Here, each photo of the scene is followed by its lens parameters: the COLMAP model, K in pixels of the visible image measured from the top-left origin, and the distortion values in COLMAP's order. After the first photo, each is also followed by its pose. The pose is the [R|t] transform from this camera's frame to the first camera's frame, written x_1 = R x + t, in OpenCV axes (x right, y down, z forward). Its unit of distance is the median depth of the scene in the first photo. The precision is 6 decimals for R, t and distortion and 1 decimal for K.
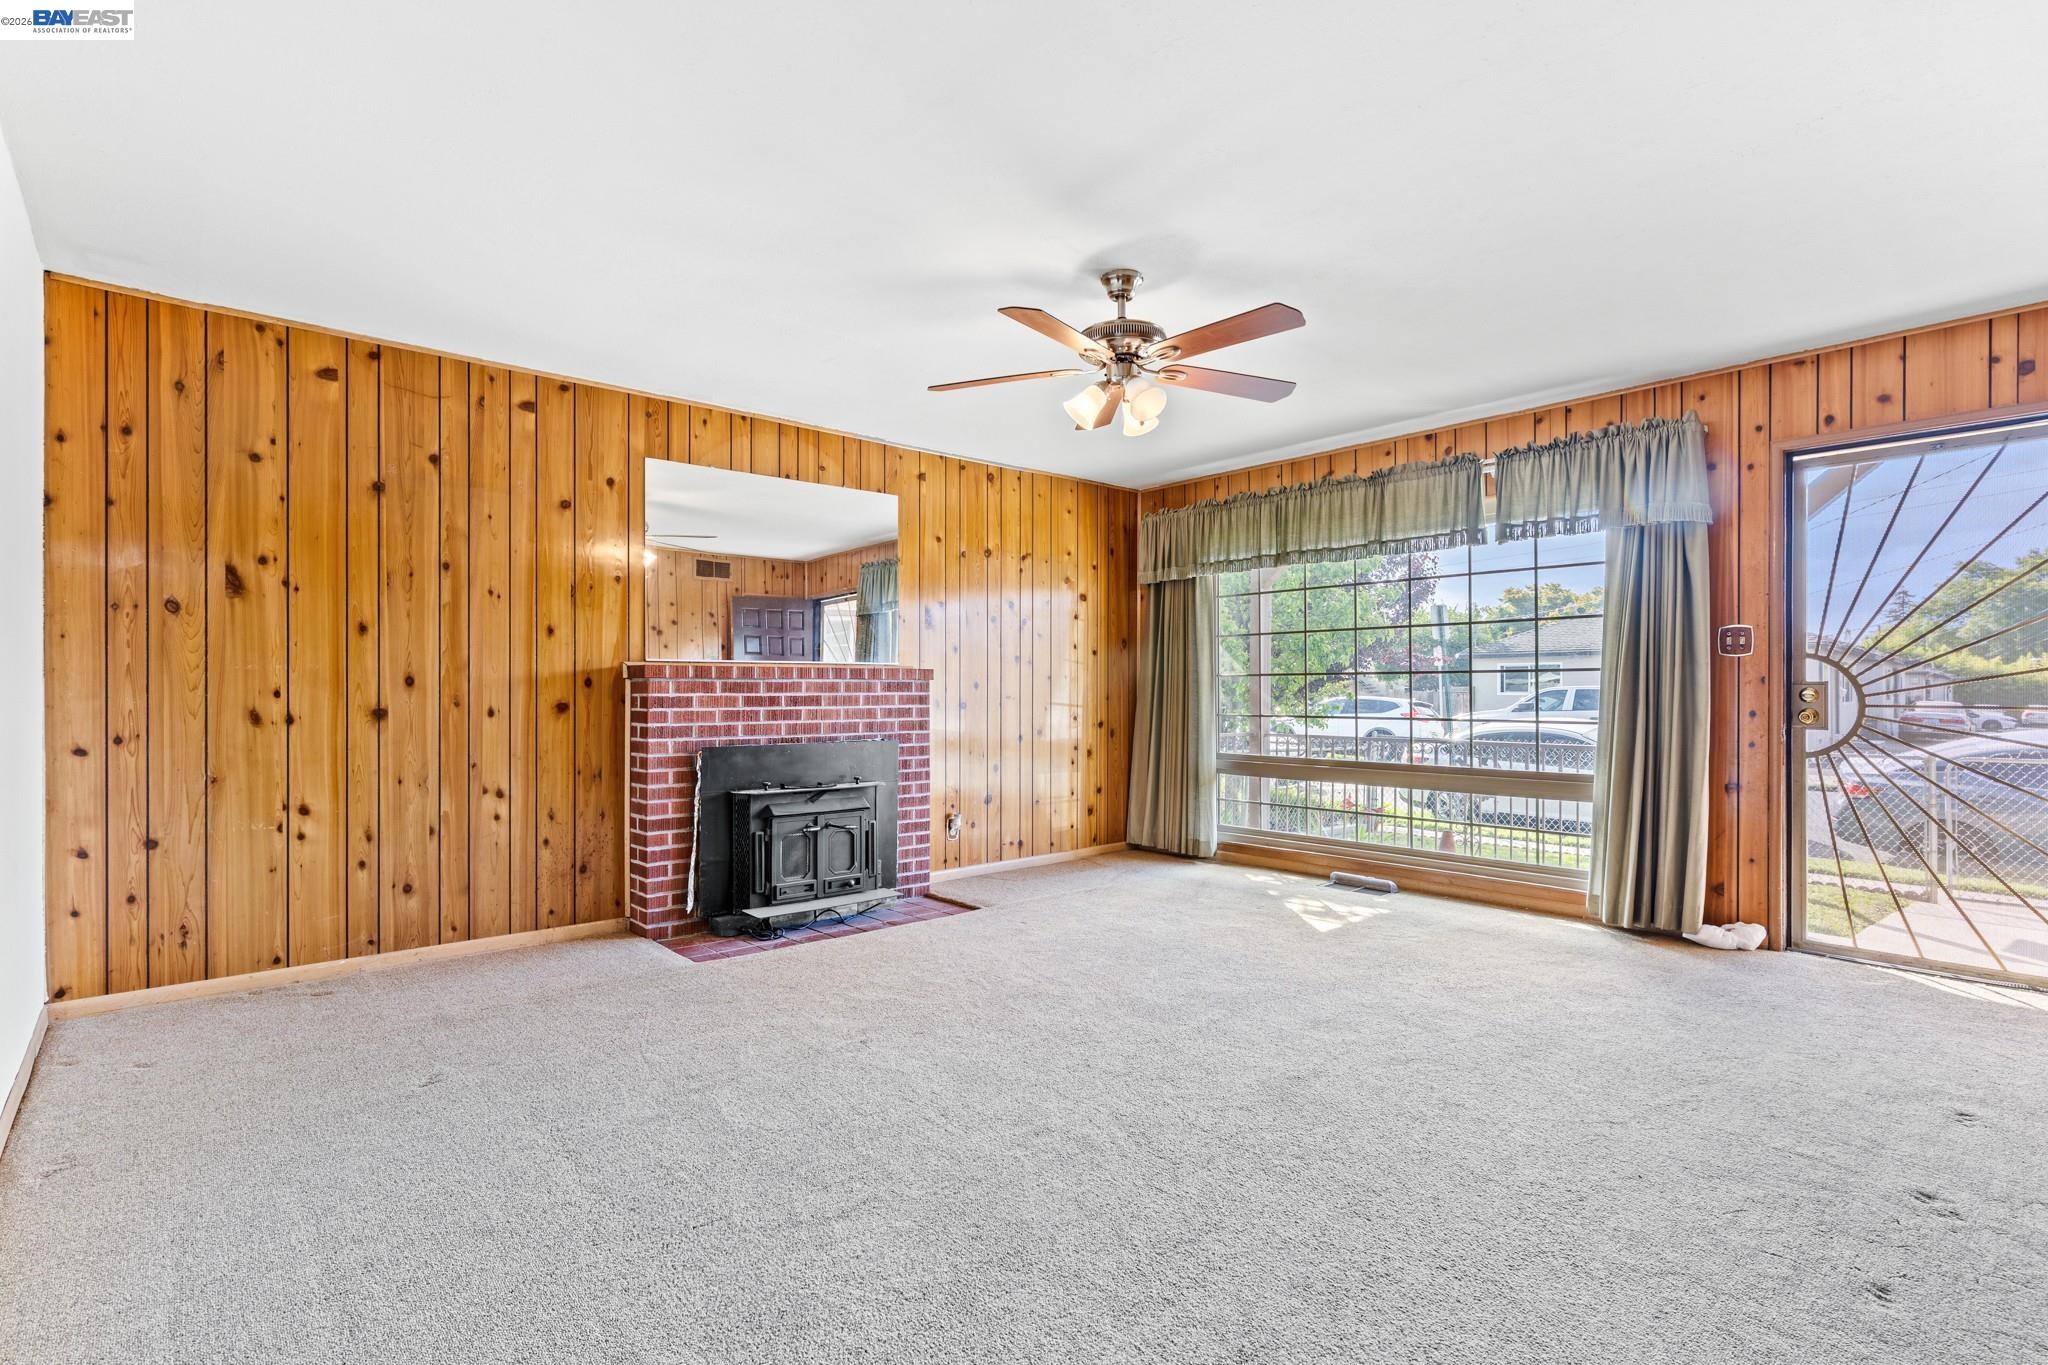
lens RADIAL K [[990.6, 0, 1025.5], [0, 990.6, 688.9], [0, 0, 1]] dist [0.001861, 0.000438]
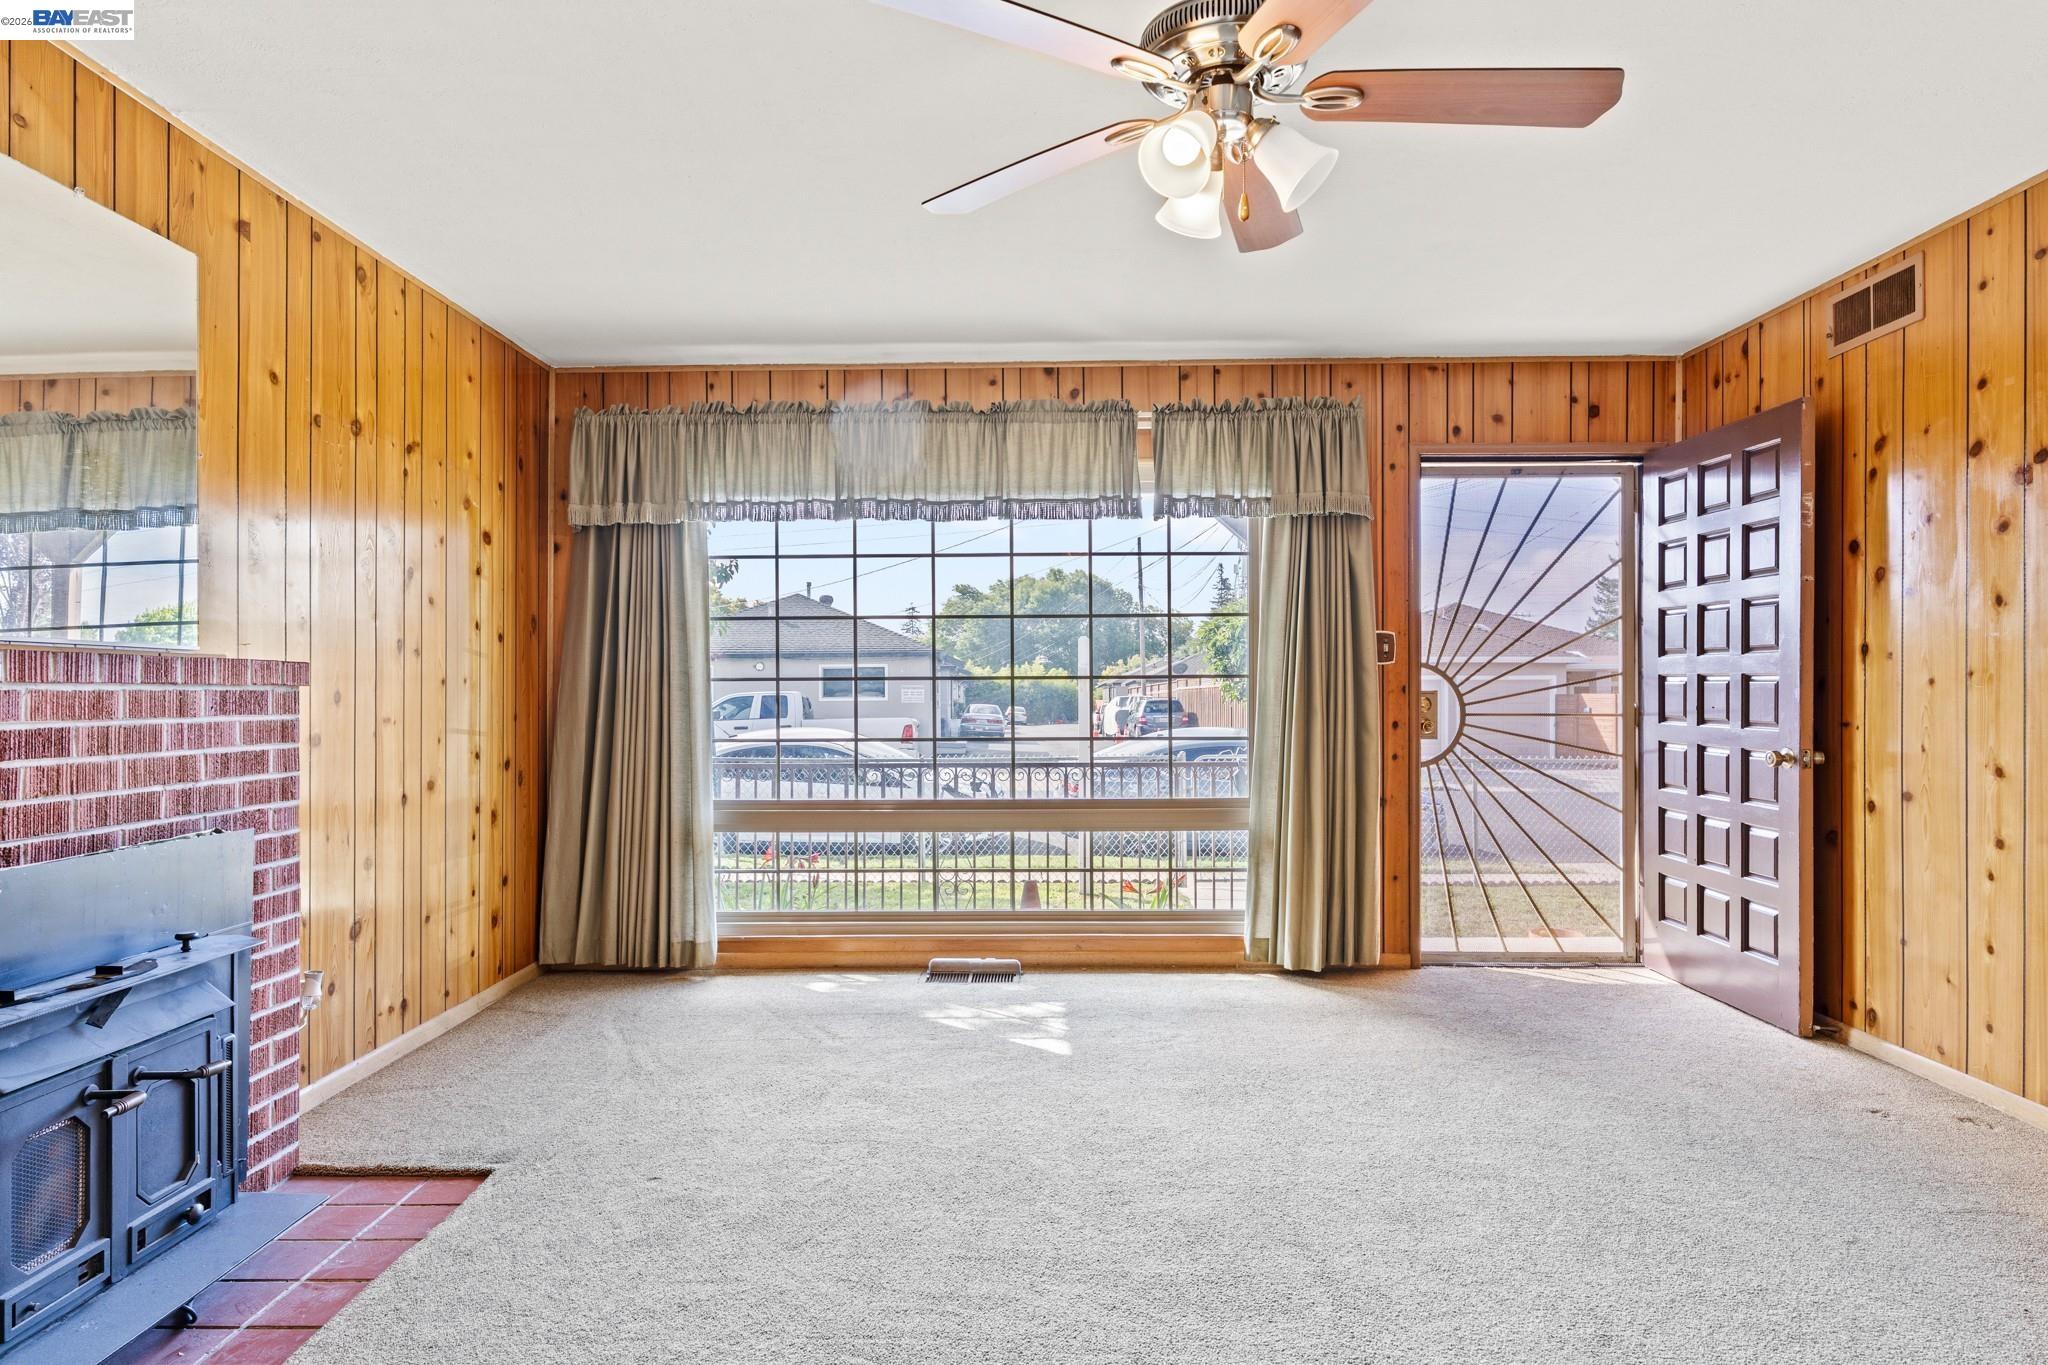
lens RADIAL K [[1151.0, 0, 1022.8], [0, 1151.0, 688.0], [0, 0, 1]] dist [0.000090, 0.000412]
pose [[0.672008, 0.001828, 0.740542, -0.297631], [0.002975, 0.999982, -0.005169, -0.005105], [-0.740538, 0.005677, 0.671990, 0.467357]]
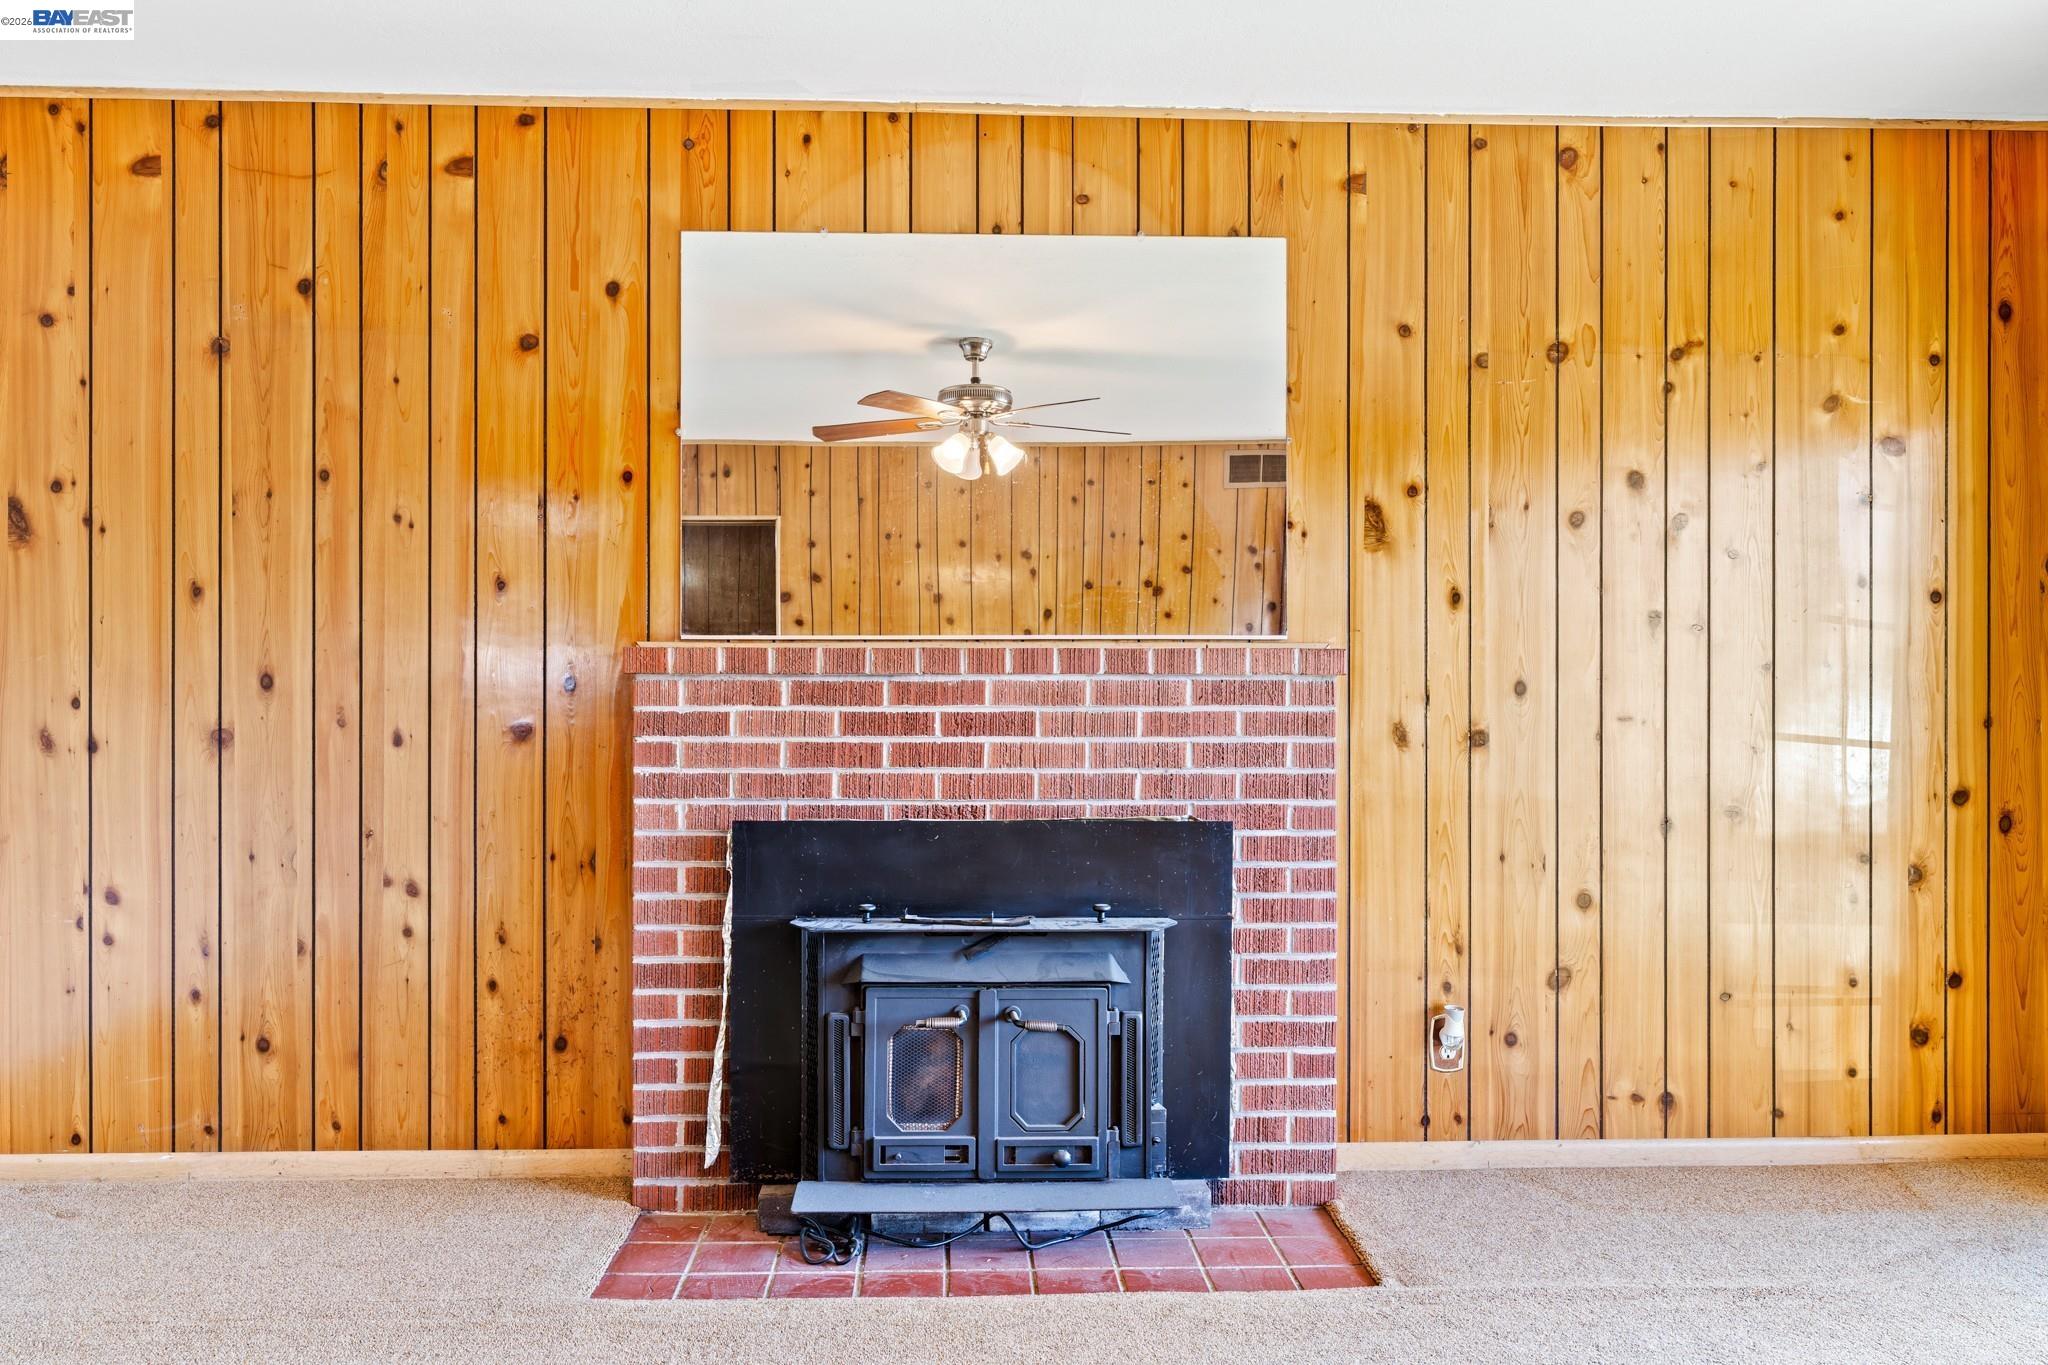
lens RADIAL K [[1578.3, 0, 1013.8], [0, 1578.3, 681.4], [0, 0, 1]] dist [0.005417, -0.006777]
pose [[0.775193, 0.000226, -0.631725, 0.238195], [-0.001729, 0.999997, -0.001763, -0.005897], [0.631723, 0.002459, 0.775191, 0.472649]]
